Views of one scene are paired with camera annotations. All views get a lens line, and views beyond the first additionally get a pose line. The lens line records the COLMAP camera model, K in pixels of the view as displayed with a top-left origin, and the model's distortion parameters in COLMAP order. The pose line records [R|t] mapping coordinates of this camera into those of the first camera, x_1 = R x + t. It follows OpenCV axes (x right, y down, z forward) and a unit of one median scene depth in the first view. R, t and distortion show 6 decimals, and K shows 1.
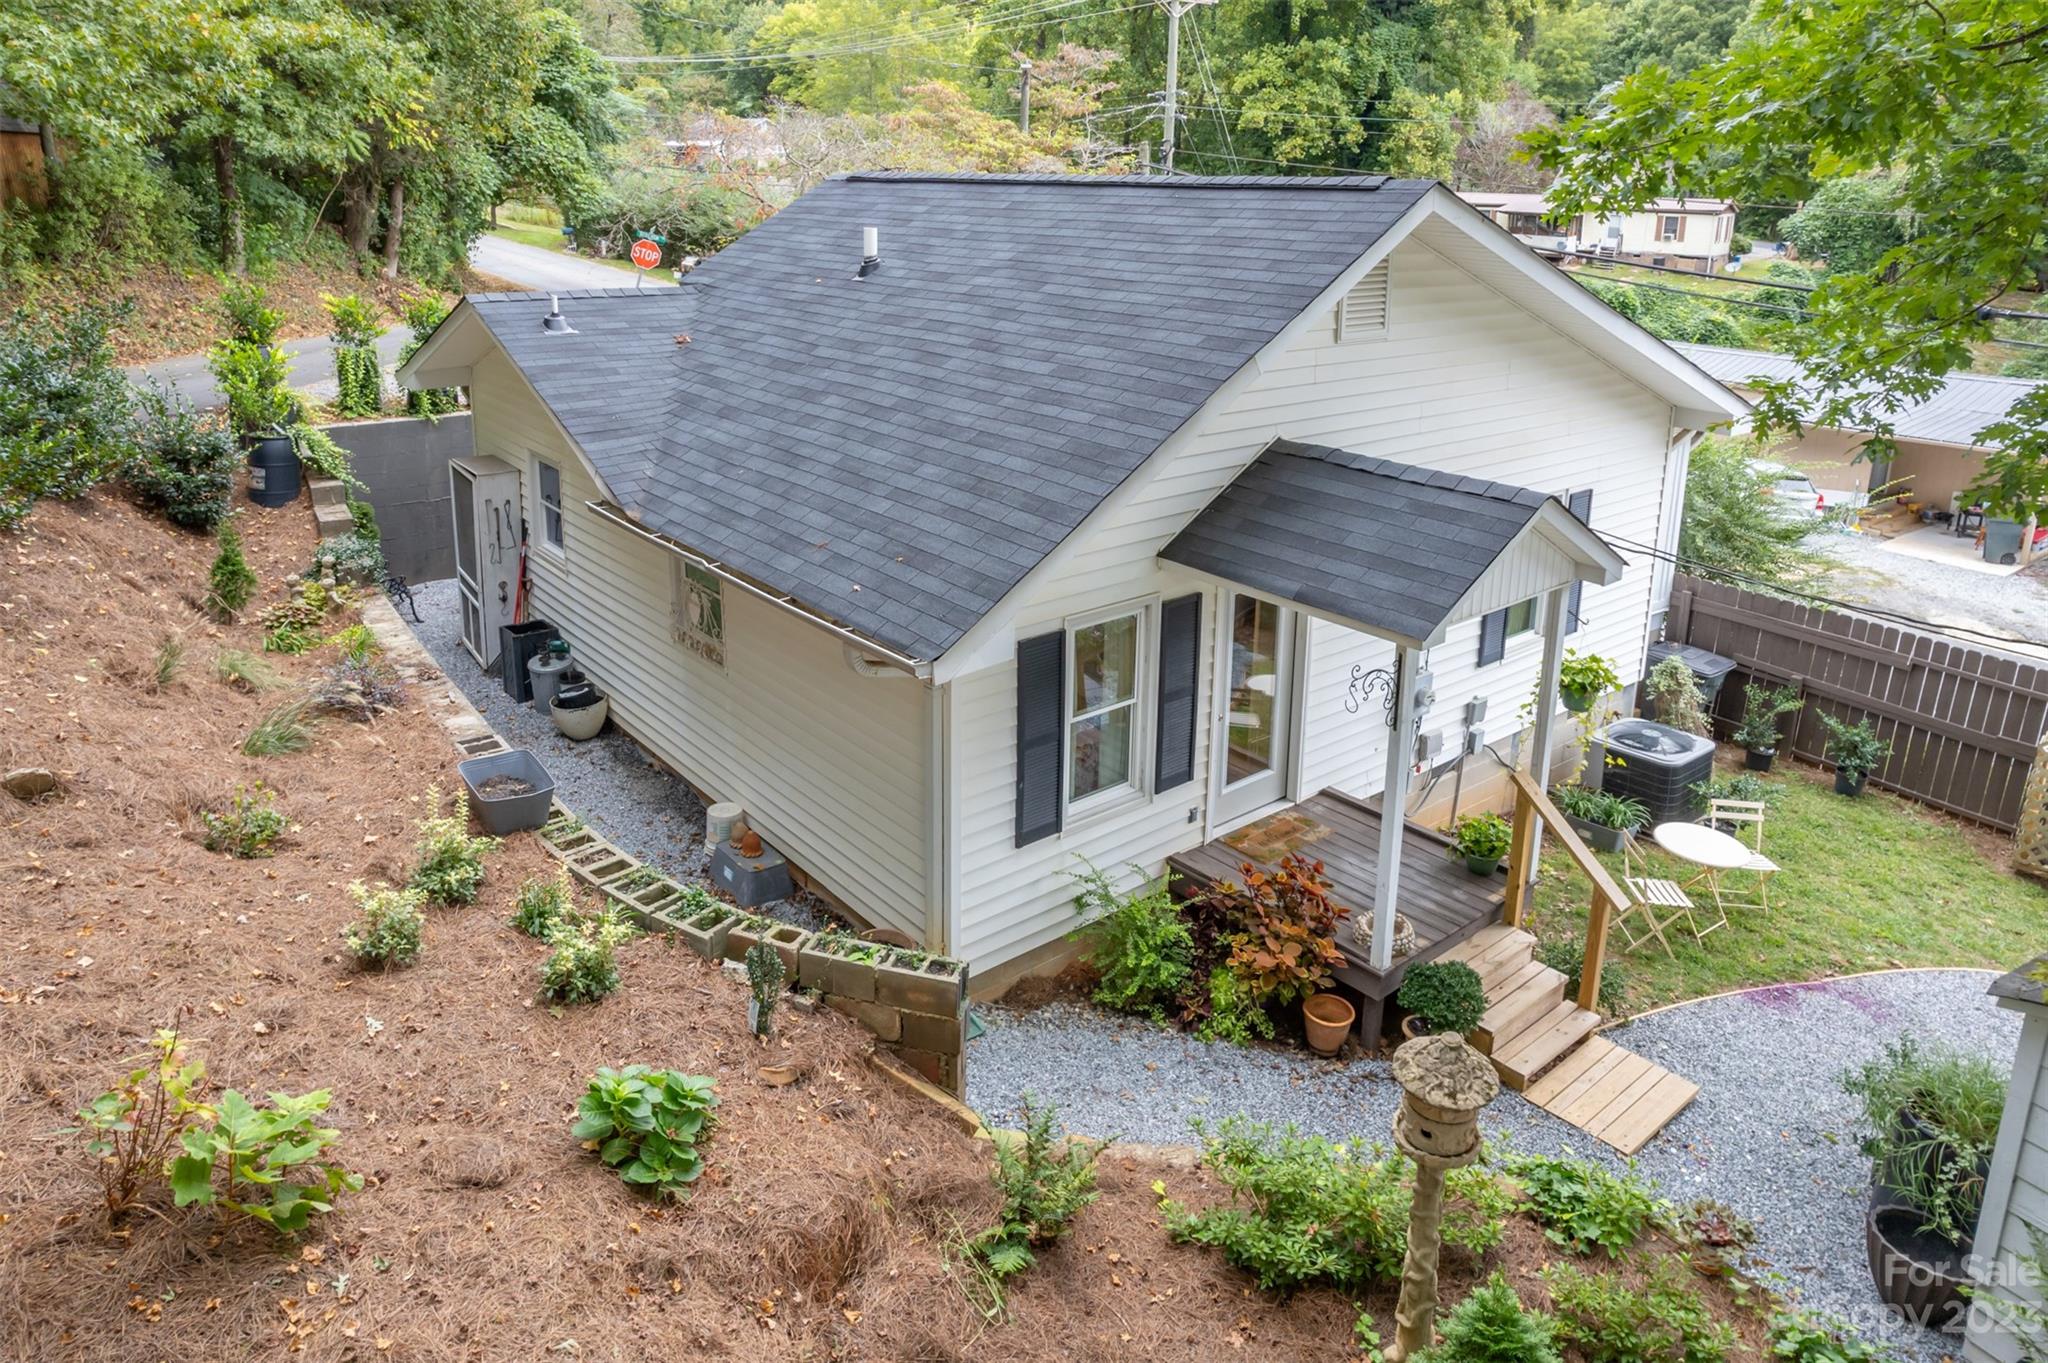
lens RADIAL K [[1303.6, 0, 1024.0], [0, 1303.6, 681.5], [0, 0, 1]] dist [-0.081719, 0.088200]
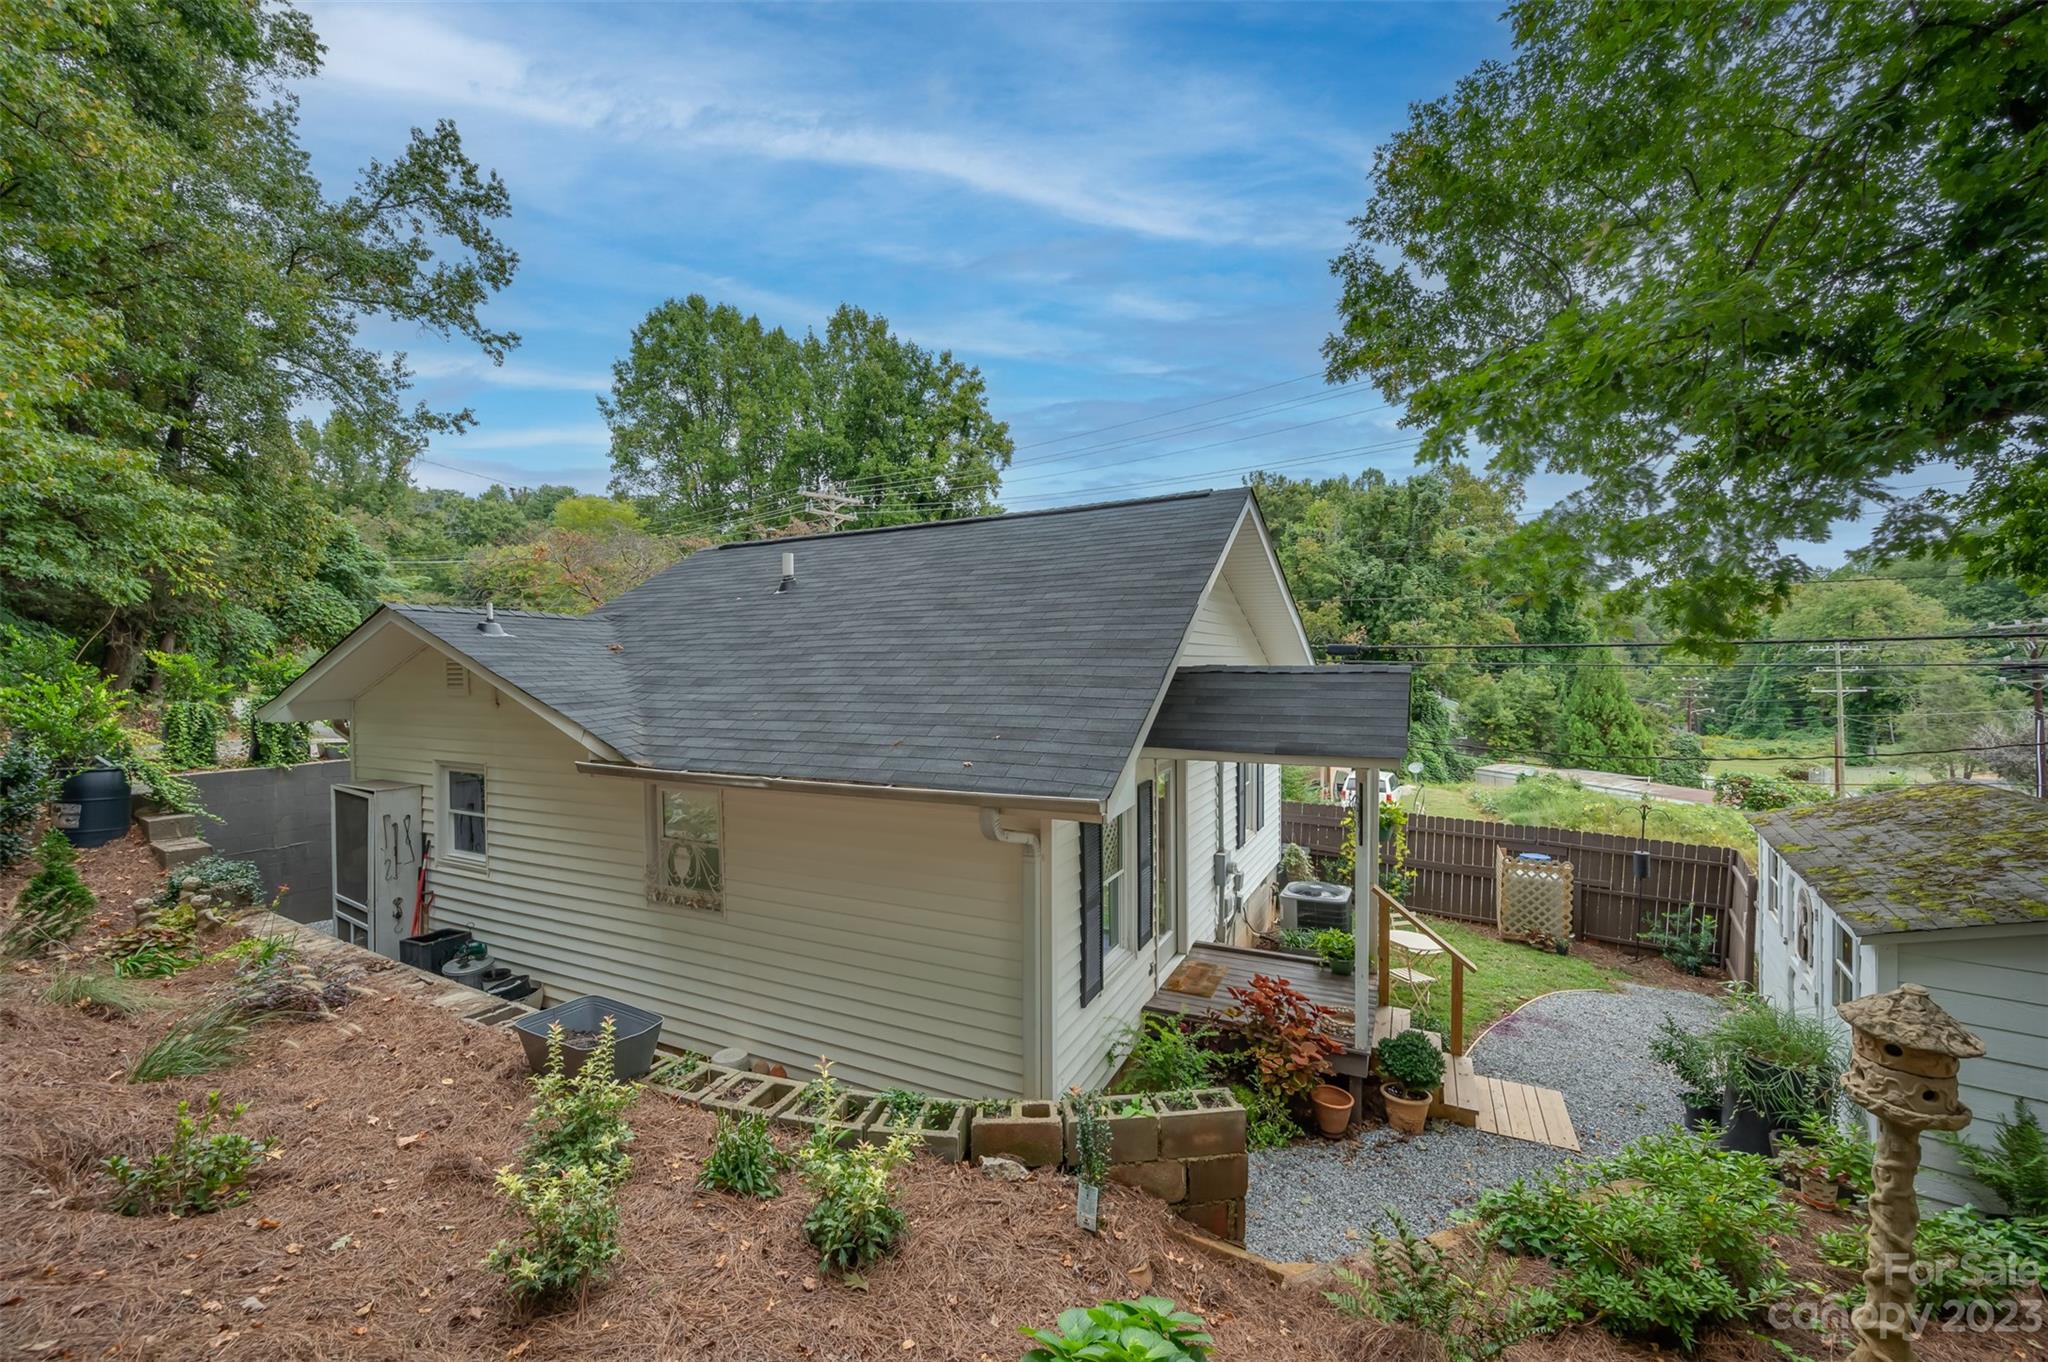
lens RADIAL K [[817.1, 0, 1028.0], [0, 817.1, 753.8], [0, 0, 1]] dist [0.004226, 0.000739]
pose [[0.917368, -0.079387, 0.390042, -0.238699], [0.175931, 0.959865, -0.218418, 0.051482], [-0.357048, 0.268991, 0.894517, 0.270623]]
